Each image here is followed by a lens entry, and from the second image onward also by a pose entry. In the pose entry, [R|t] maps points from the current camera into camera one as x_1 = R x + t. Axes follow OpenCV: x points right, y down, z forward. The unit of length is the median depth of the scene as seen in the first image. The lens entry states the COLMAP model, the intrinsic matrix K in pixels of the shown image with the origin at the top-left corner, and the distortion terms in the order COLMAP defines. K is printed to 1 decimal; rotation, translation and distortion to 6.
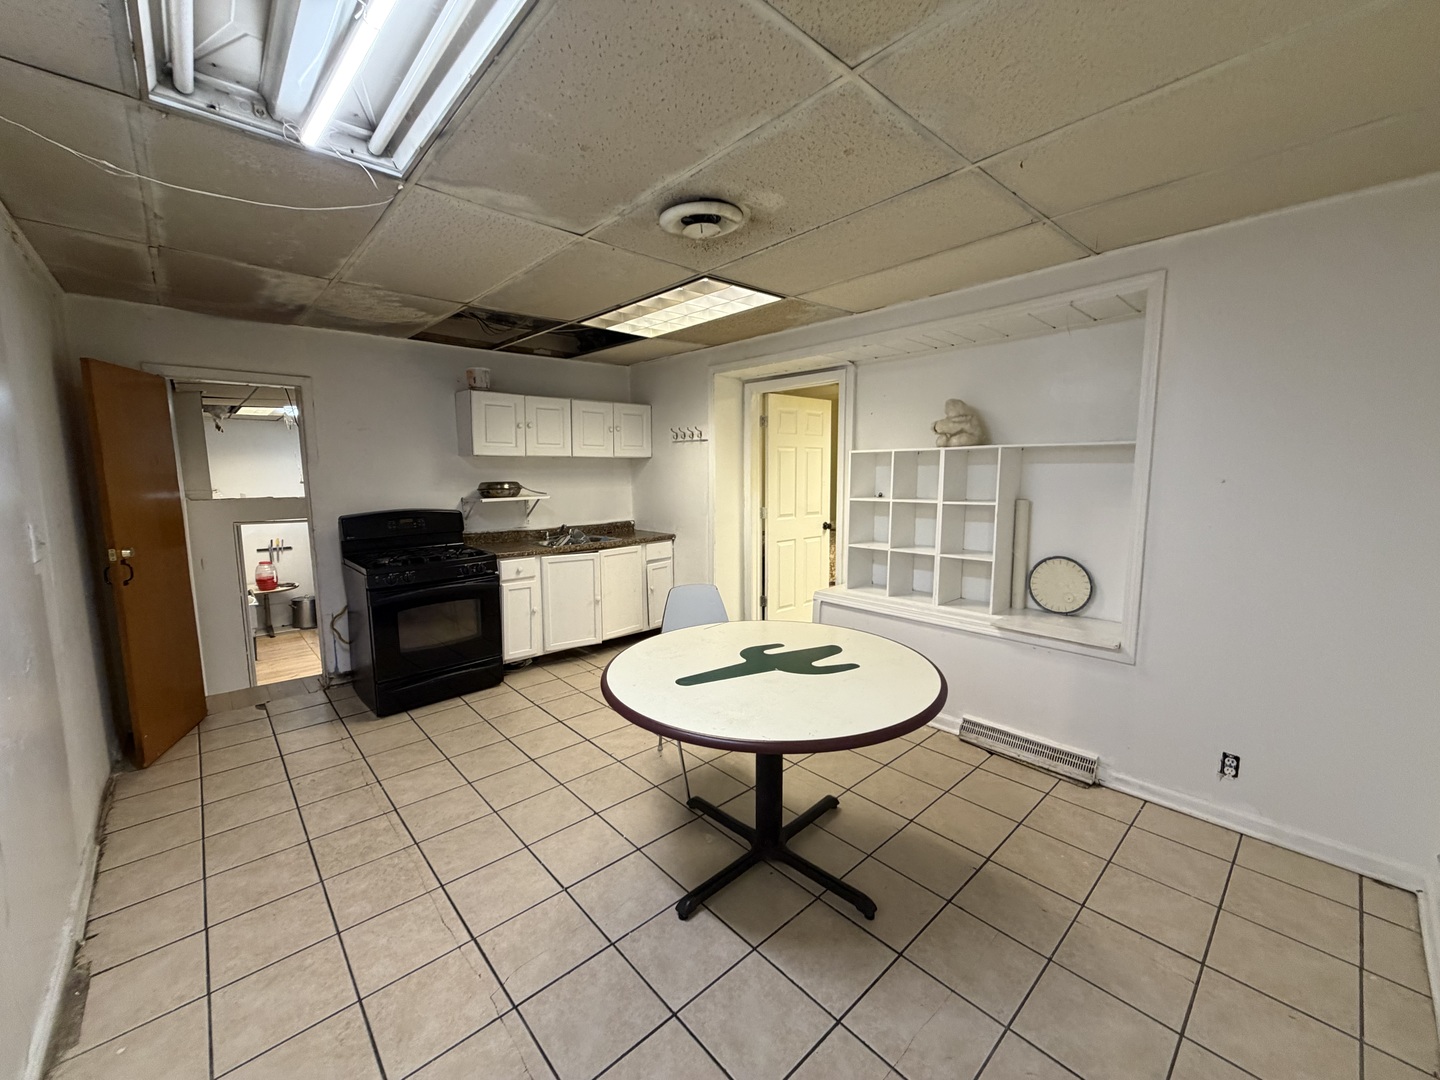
lens RADIAL K [[575.0, 0, 718.2], [0, 575.0, 539.6], [0, 0, 1]] dist [-0.000626, 0.000595]
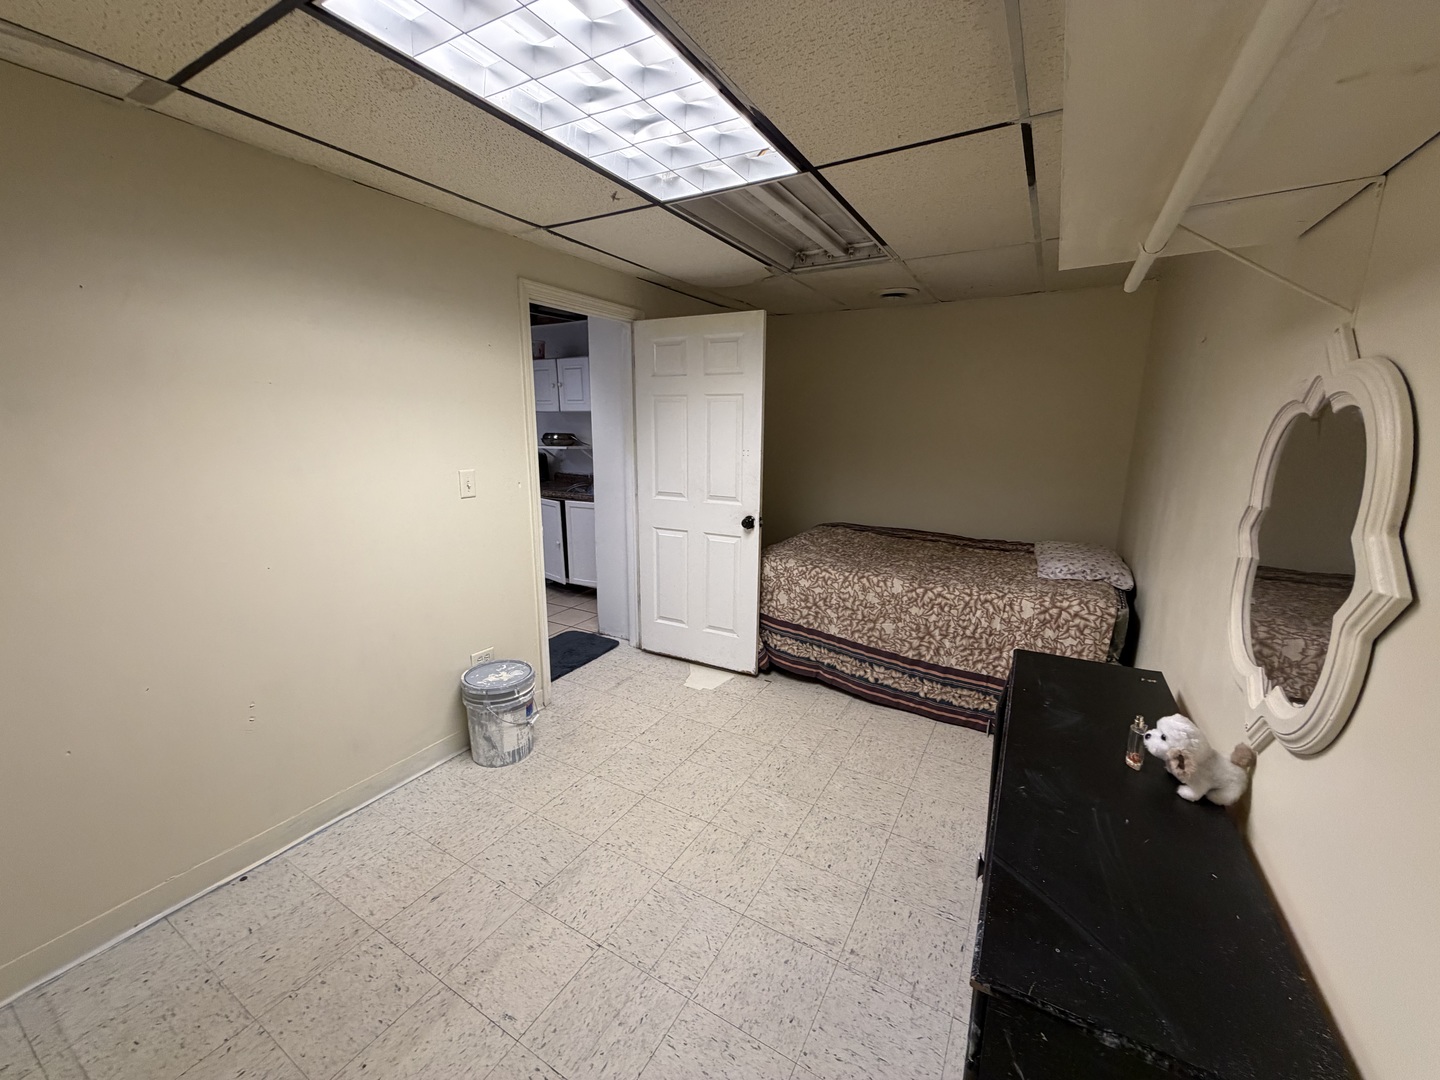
lens RADIAL K [[575.0, 0, 721.4], [0, 575.0, 547.1], [0, 0, 1]] dist [-0.000626, 0.000595]
pose [[0.311723, 0.210204, -0.926630, 0.865802], [-0.132885, 0.975282, 0.176538, -0.119168], [0.940835, 0.068105, 0.331951, 0.887677]]
